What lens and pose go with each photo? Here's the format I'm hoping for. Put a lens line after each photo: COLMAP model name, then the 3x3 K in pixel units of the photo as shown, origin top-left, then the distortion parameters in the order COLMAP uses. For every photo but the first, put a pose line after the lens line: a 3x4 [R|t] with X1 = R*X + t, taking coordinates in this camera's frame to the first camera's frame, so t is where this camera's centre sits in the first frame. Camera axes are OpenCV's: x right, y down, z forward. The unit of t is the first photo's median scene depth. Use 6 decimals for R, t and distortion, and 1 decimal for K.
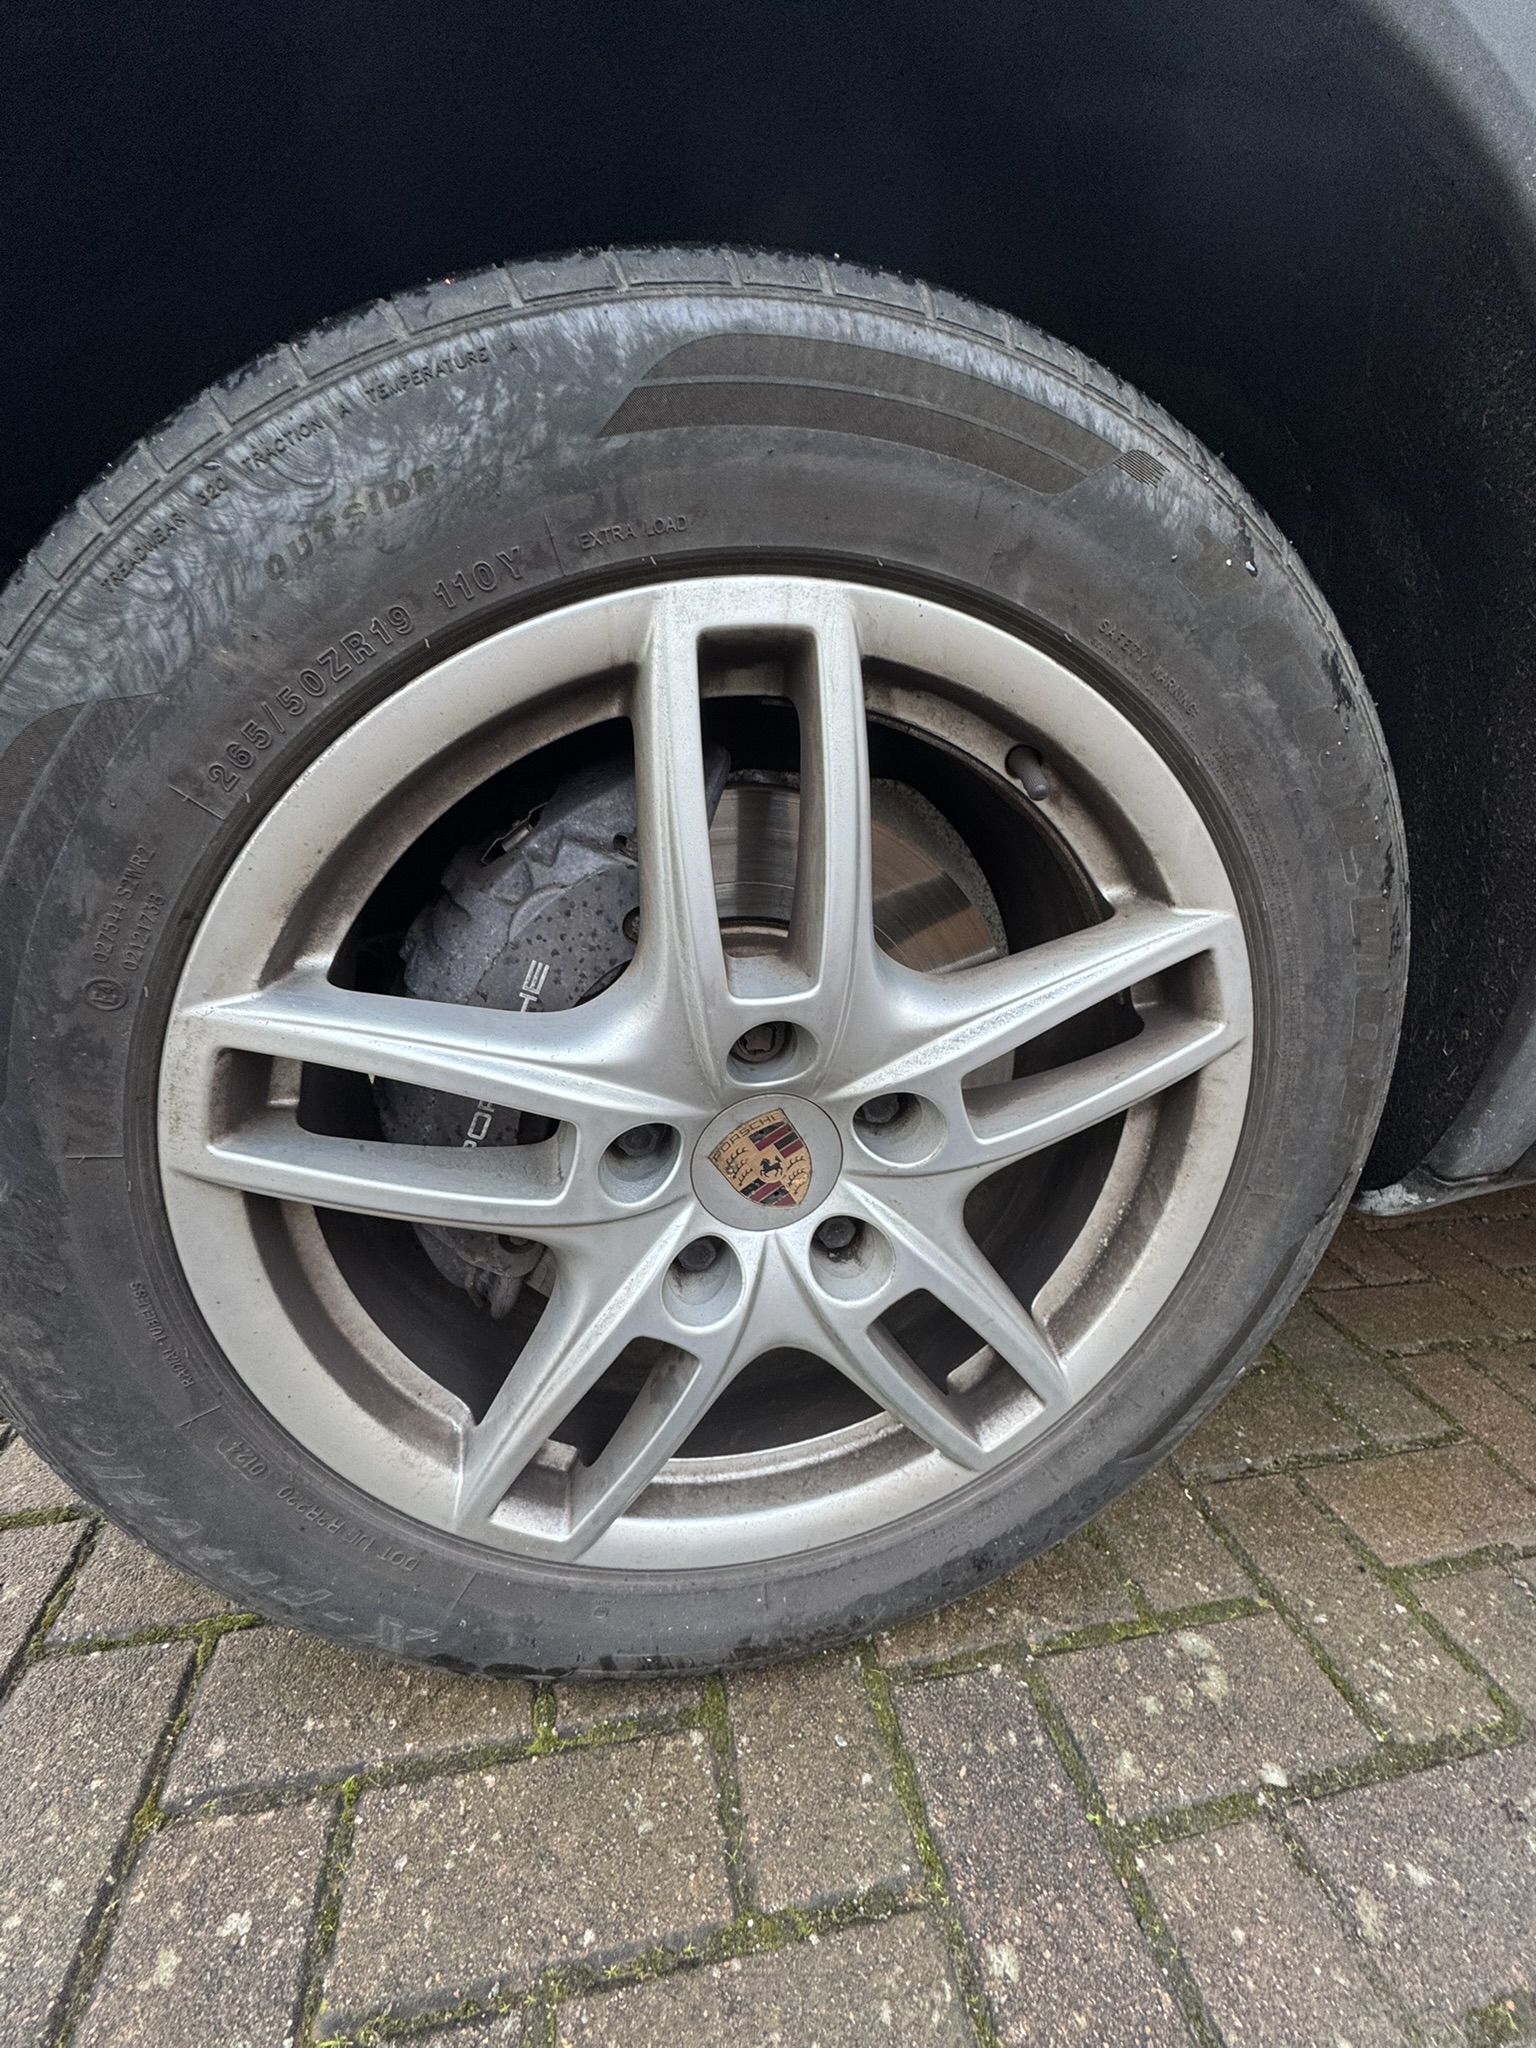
lens RADIAL K [[847.0, 0, 766.5], [0, 847.0, 1017.4], [0, 0, 1]] dist [-0.007546, 0.001497]
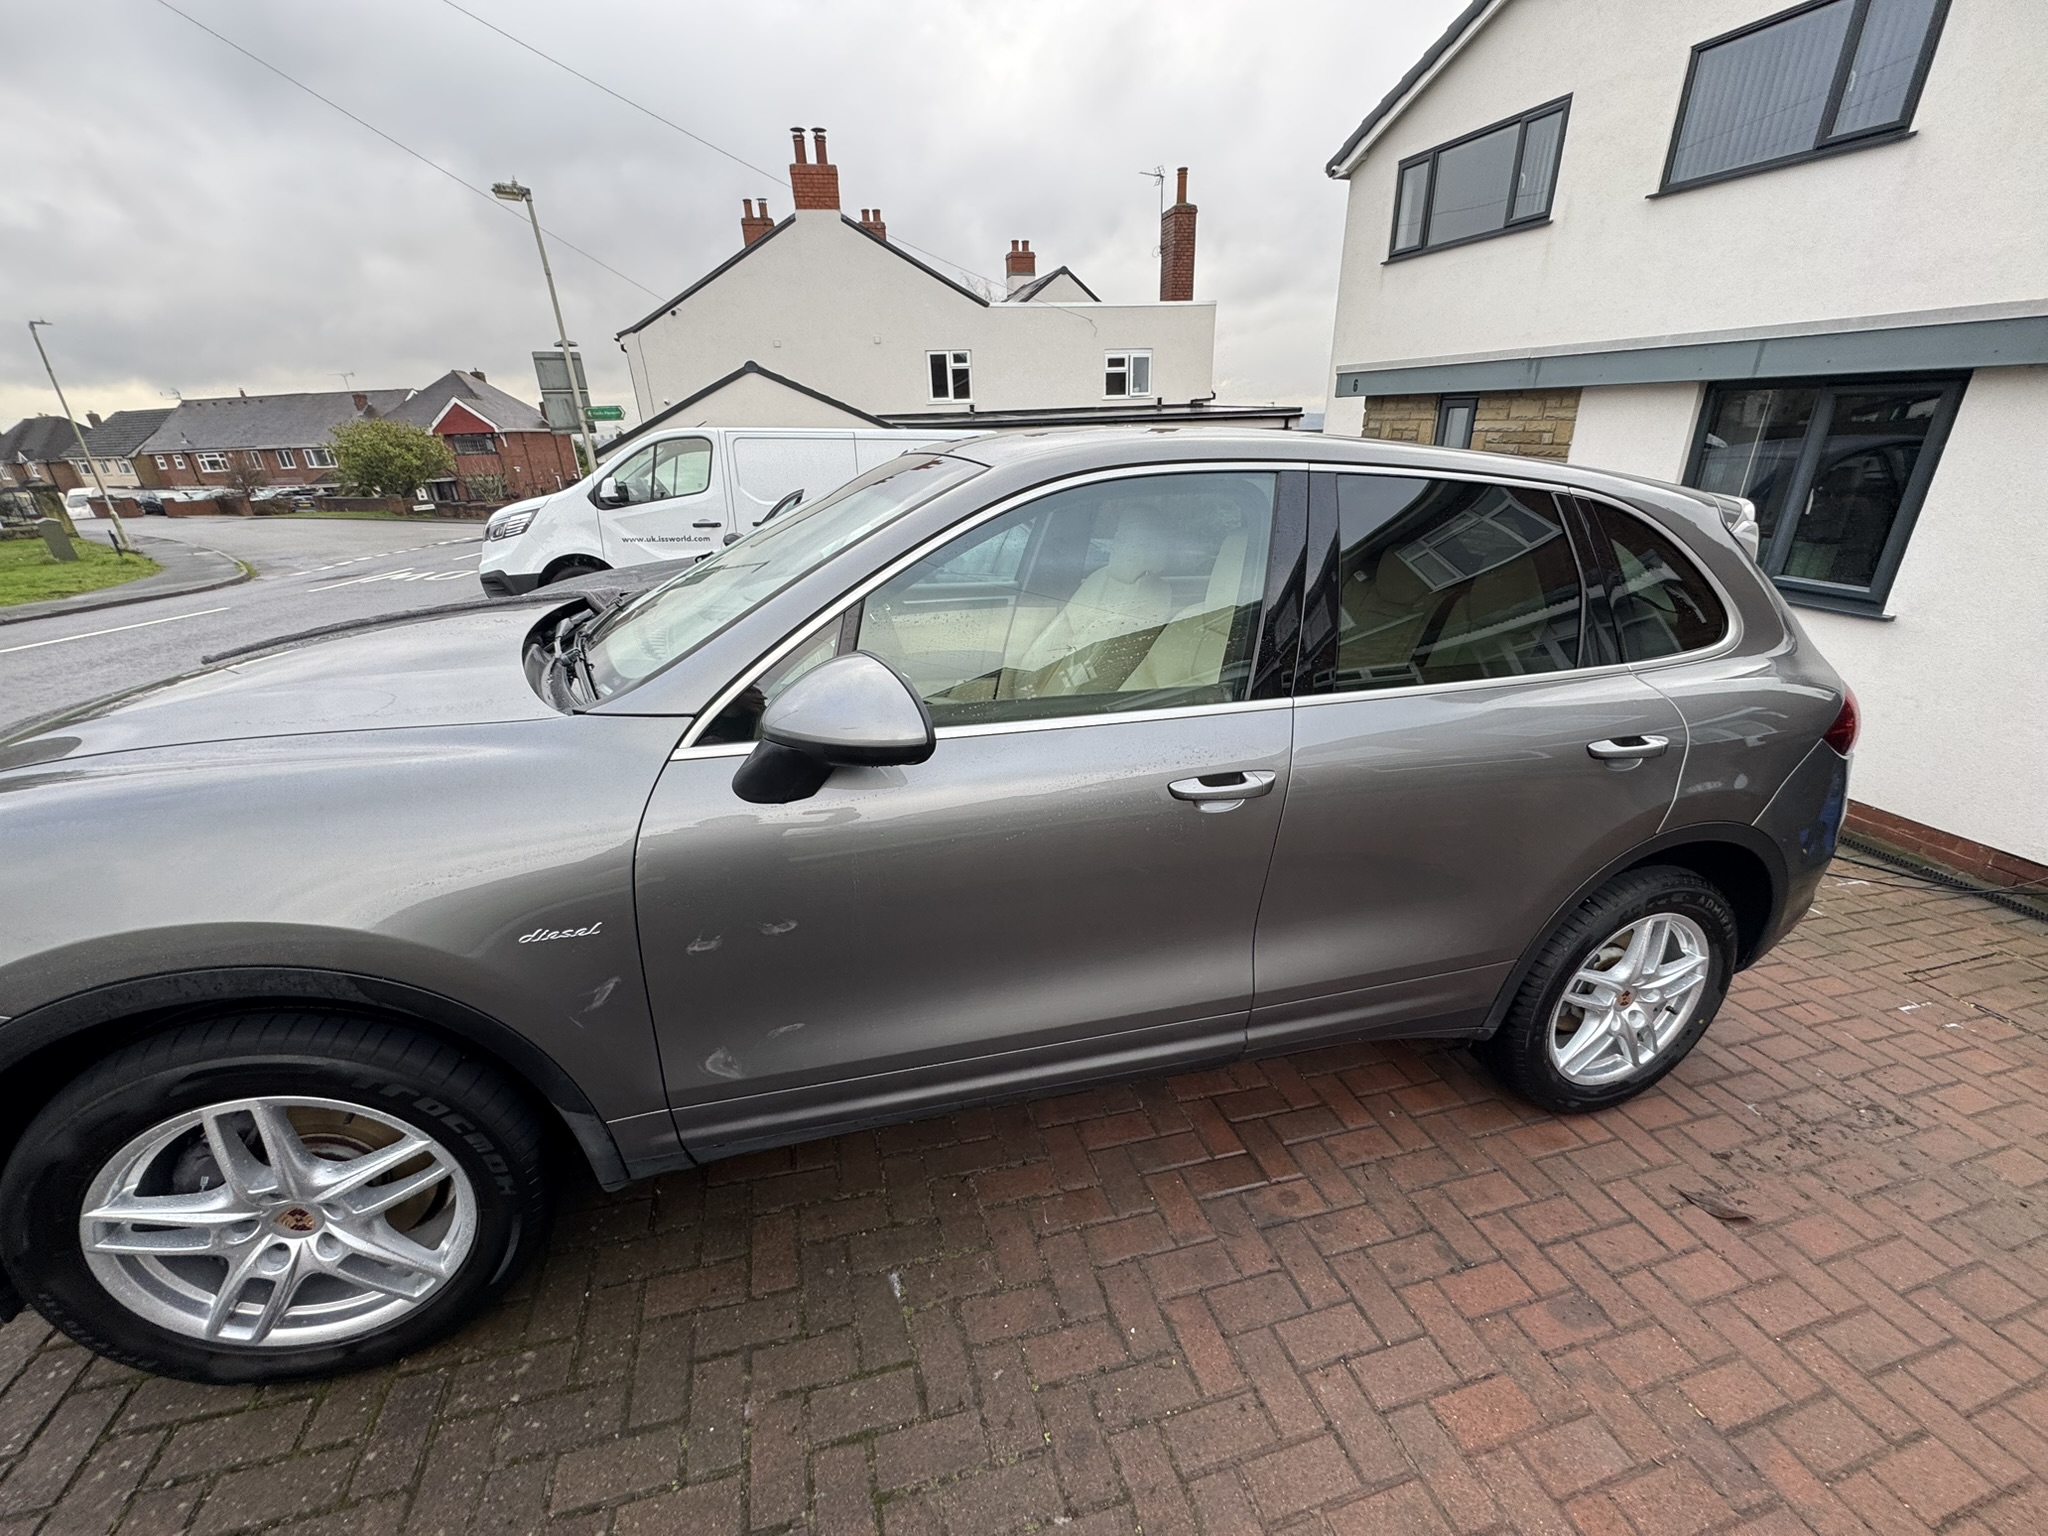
lens RADIAL K [[807.3, 0, 1011.6], [0, 807.3, 769.2], [0, 0, 1]] dist [-0.006522, 0.001519]
pose [[0.997381, -0.037140, 0.062060, 2.575954], [0.037546, 0.999280, -0.005388, -1.420533], [-0.061816, 0.007704, 0.998058, -2.241258]]
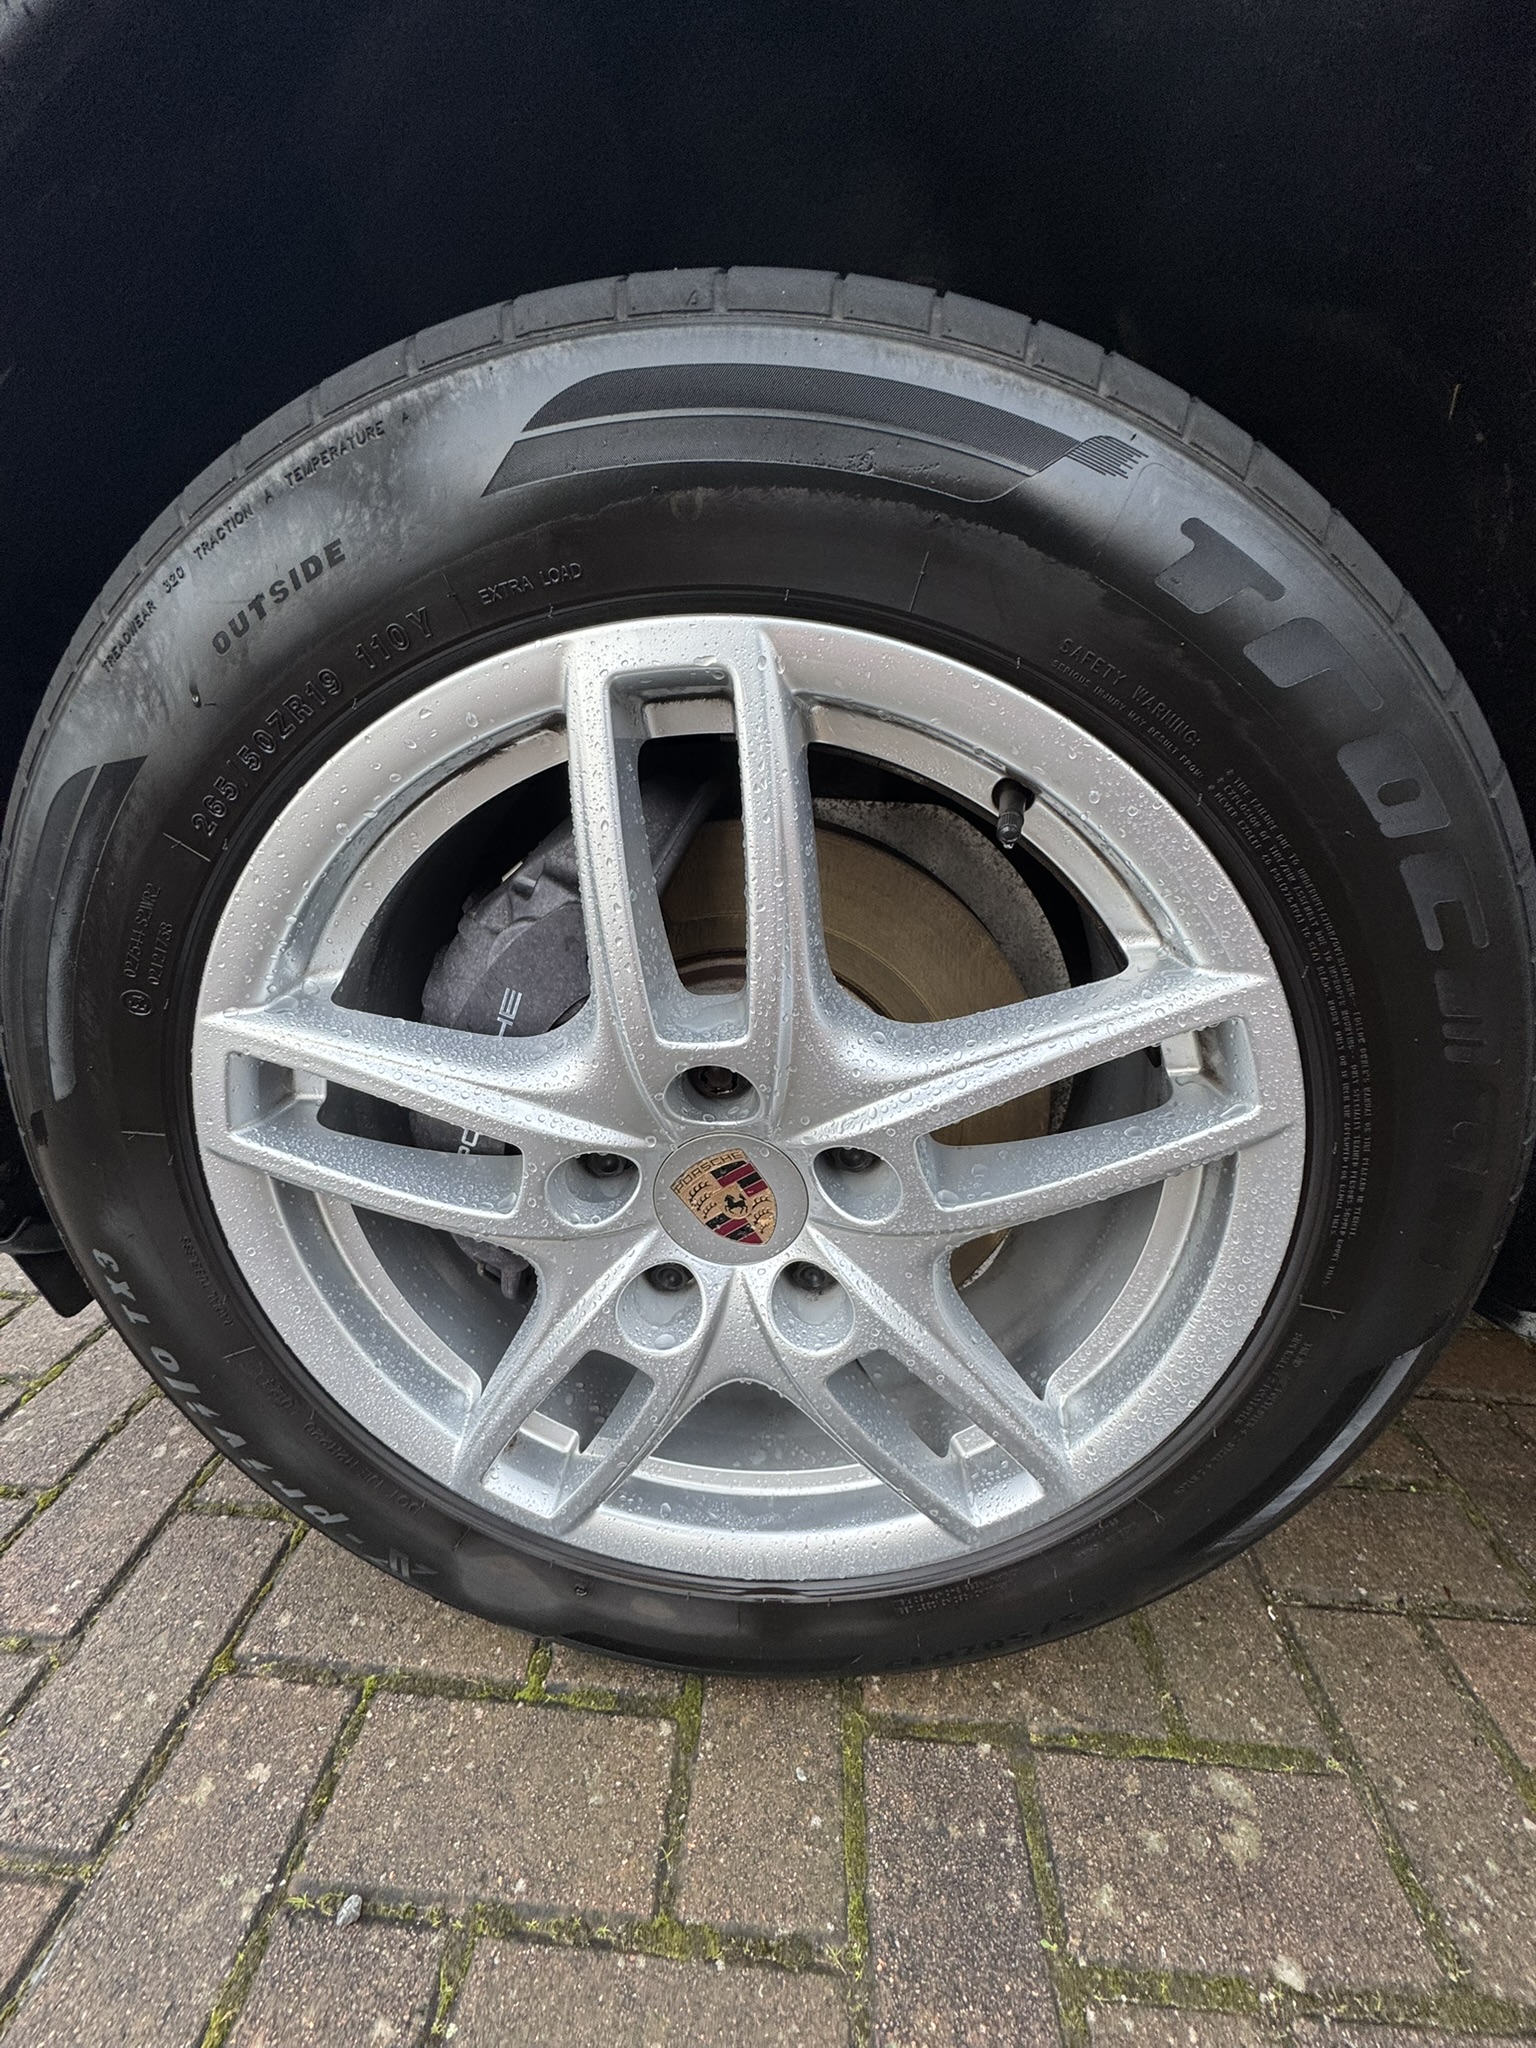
lens RADIAL K [[807.3, 0, 767.5], [0, 807.3, 1023.9], [0, 0, 1]] dist [-0.006522, 0.001519]
pose [[0.961613, 0.069317, -0.265509, 0.273821], [-0.062866, 0.997485, 0.032728, -0.066942], [0.267110, -0.014780, 0.963553, 0.094820]]
